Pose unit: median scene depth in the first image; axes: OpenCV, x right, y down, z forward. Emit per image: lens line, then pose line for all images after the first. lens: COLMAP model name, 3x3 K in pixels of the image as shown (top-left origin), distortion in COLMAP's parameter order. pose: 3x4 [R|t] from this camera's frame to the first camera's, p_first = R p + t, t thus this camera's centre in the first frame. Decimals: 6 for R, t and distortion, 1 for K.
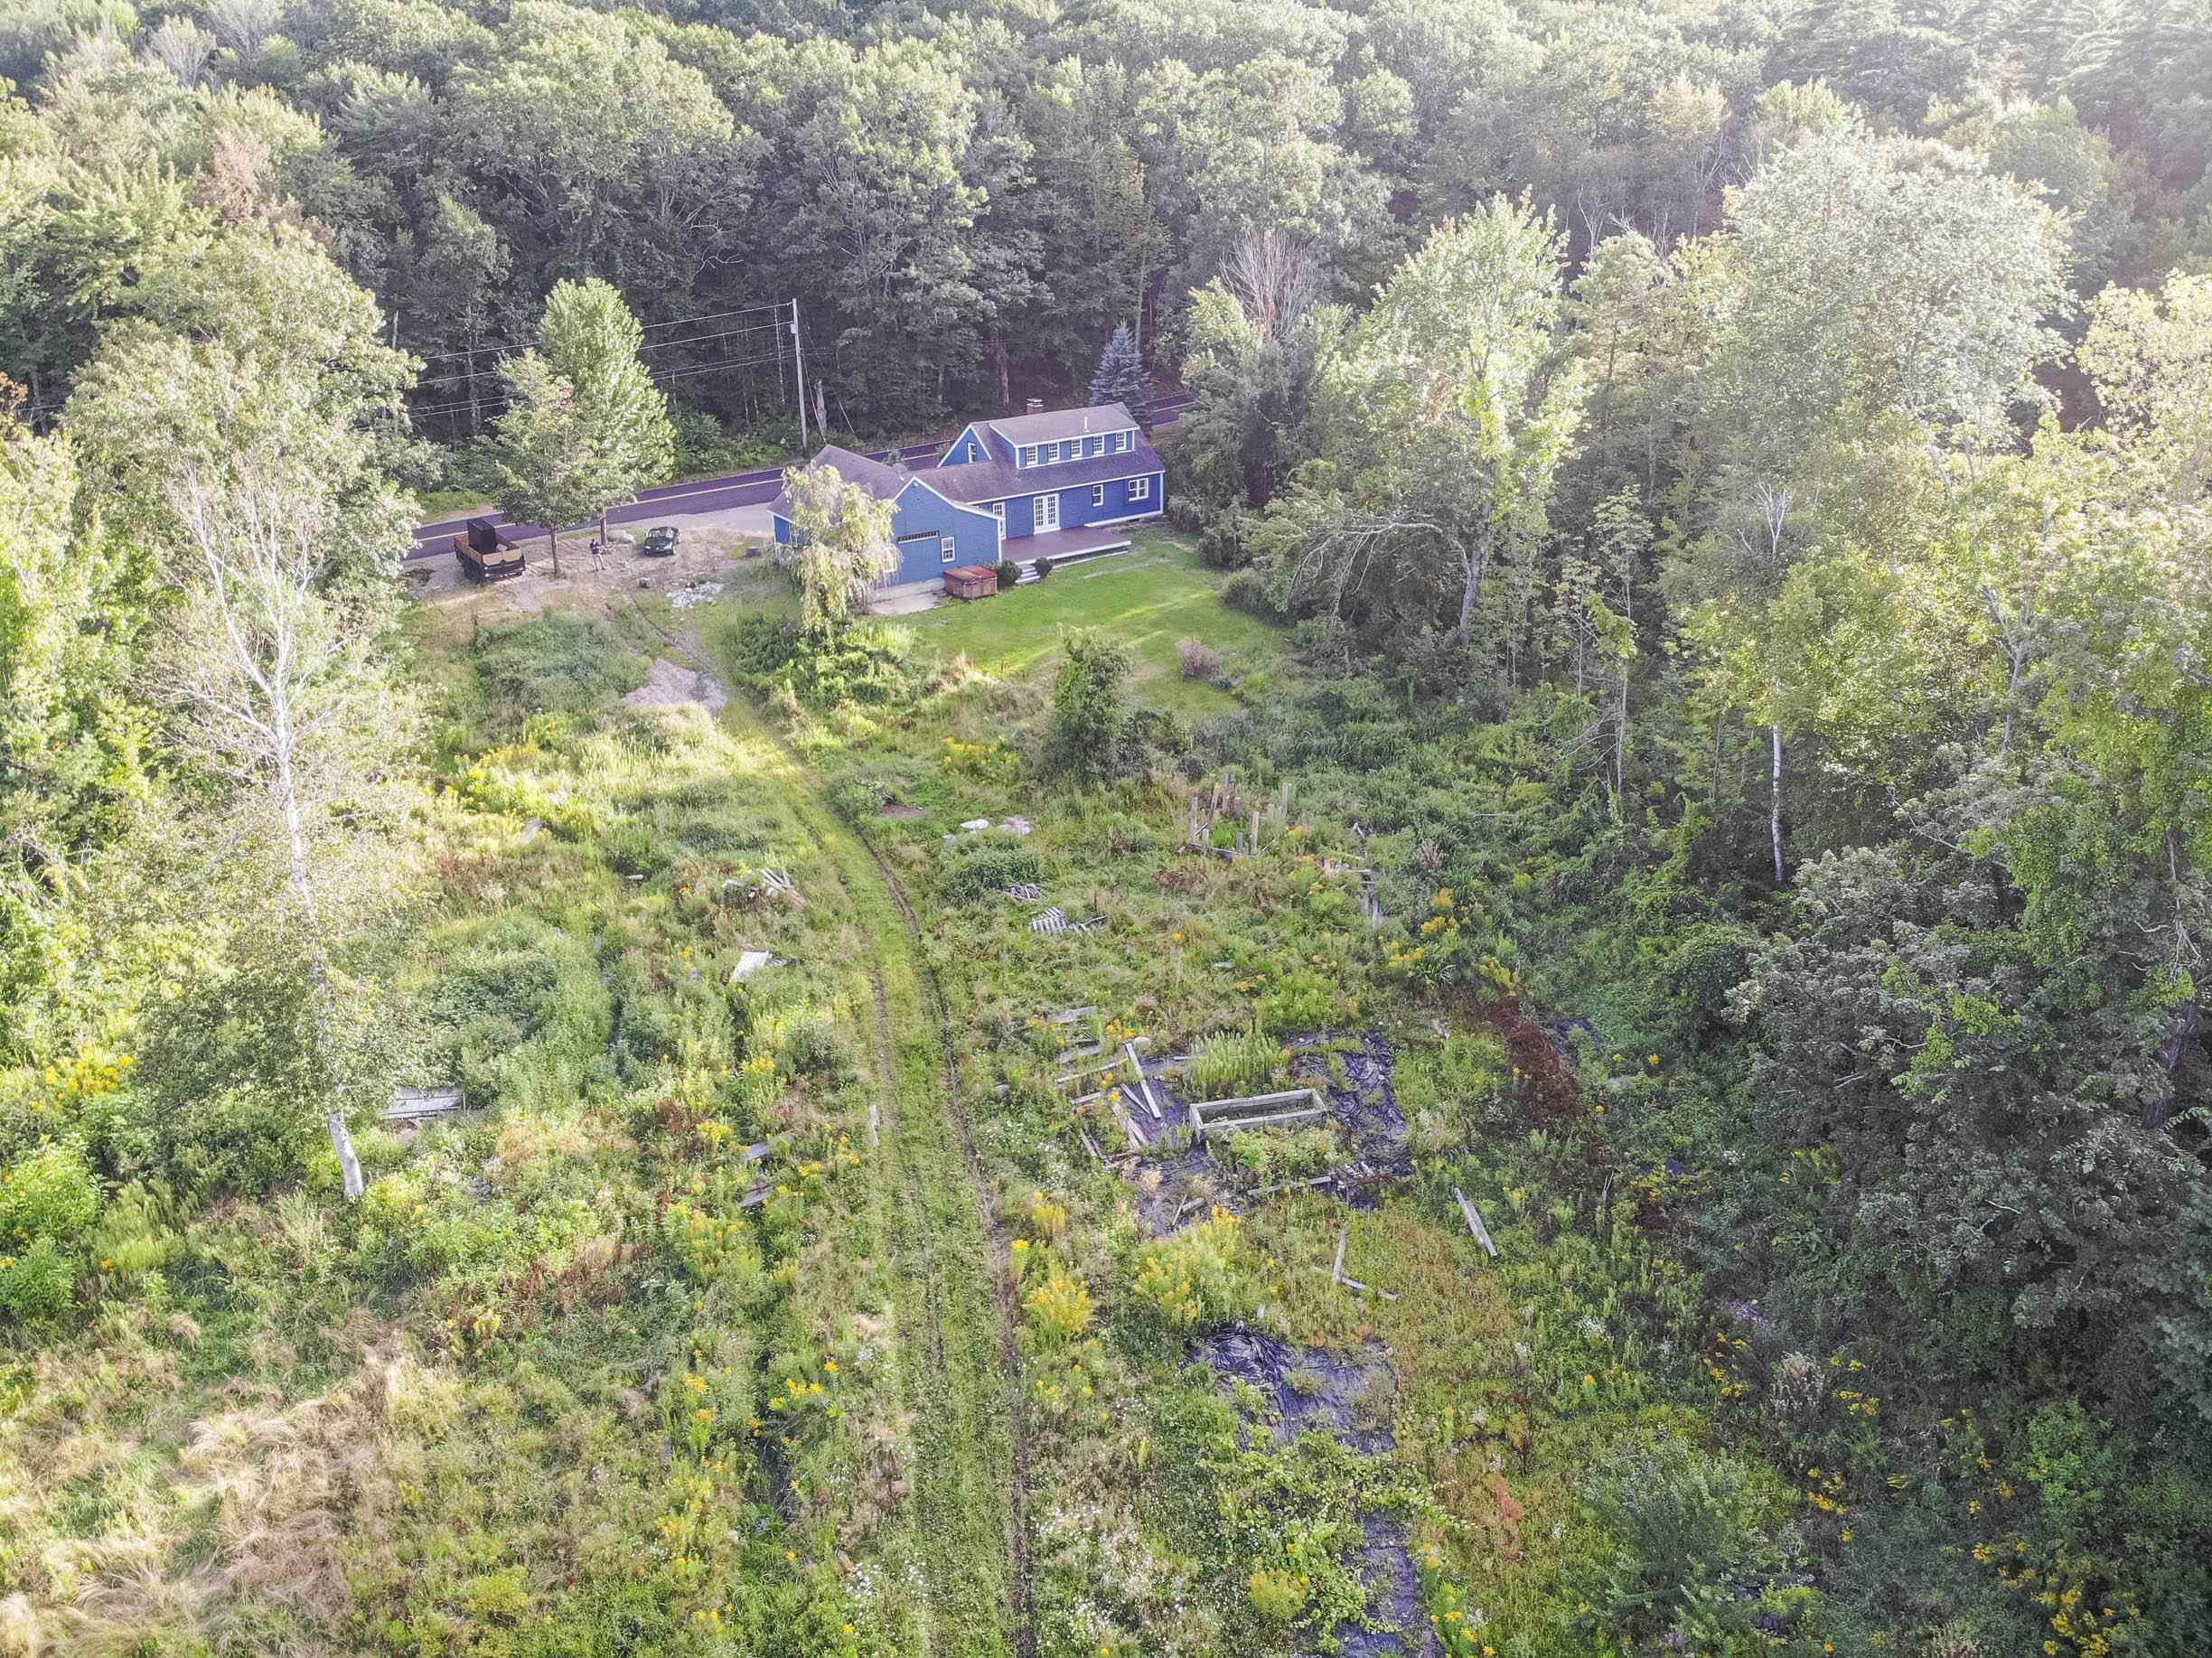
lens RADIAL K [[1590.5, 0, 1108.9], [0, 1590.5, 837.2], [0, 0, 1]] dist [0.250826, -0.473313]
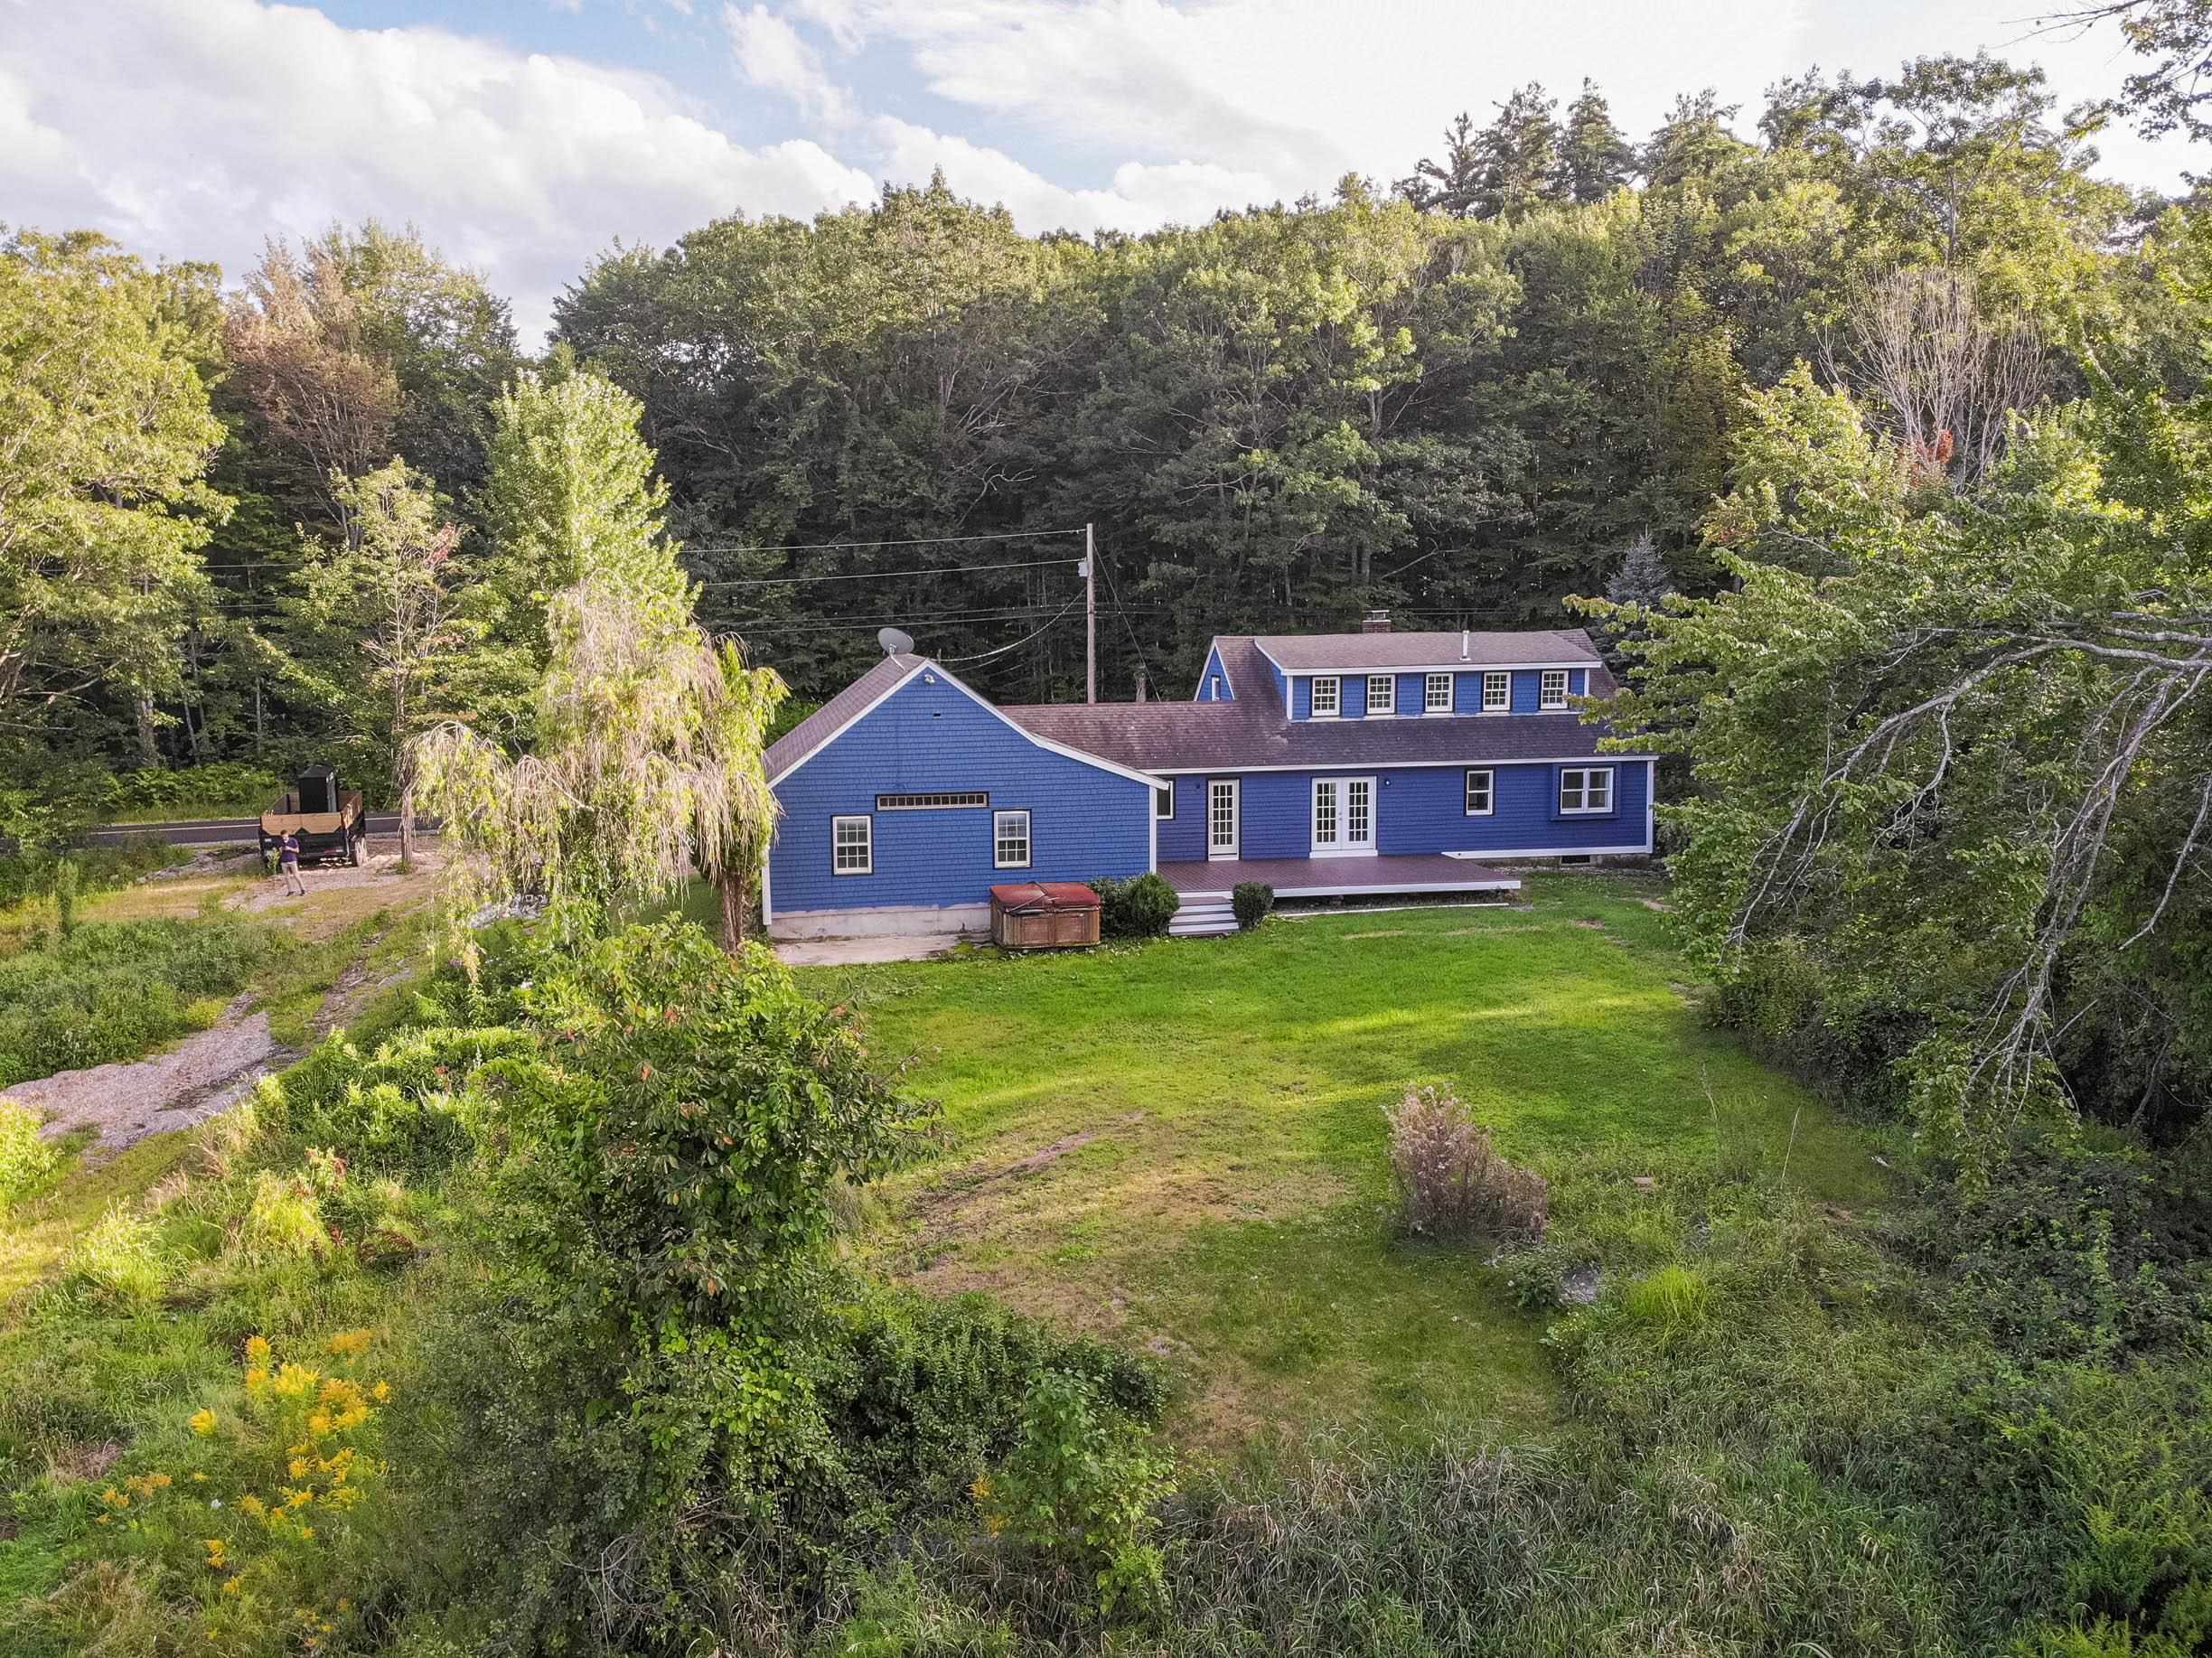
lens RADIAL K [[1590.5, 0, 1108.9], [0, 1590.5, 837.2], [0, 0, 1]] dist [0.250826, -0.473313]
pose [[0.906910, 0.050056, -0.418341, 0.089139], [-0.168020, 0.953516, -0.250154, -0.069503], [0.386373, 0.297156, 0.873163, 0.566923]]
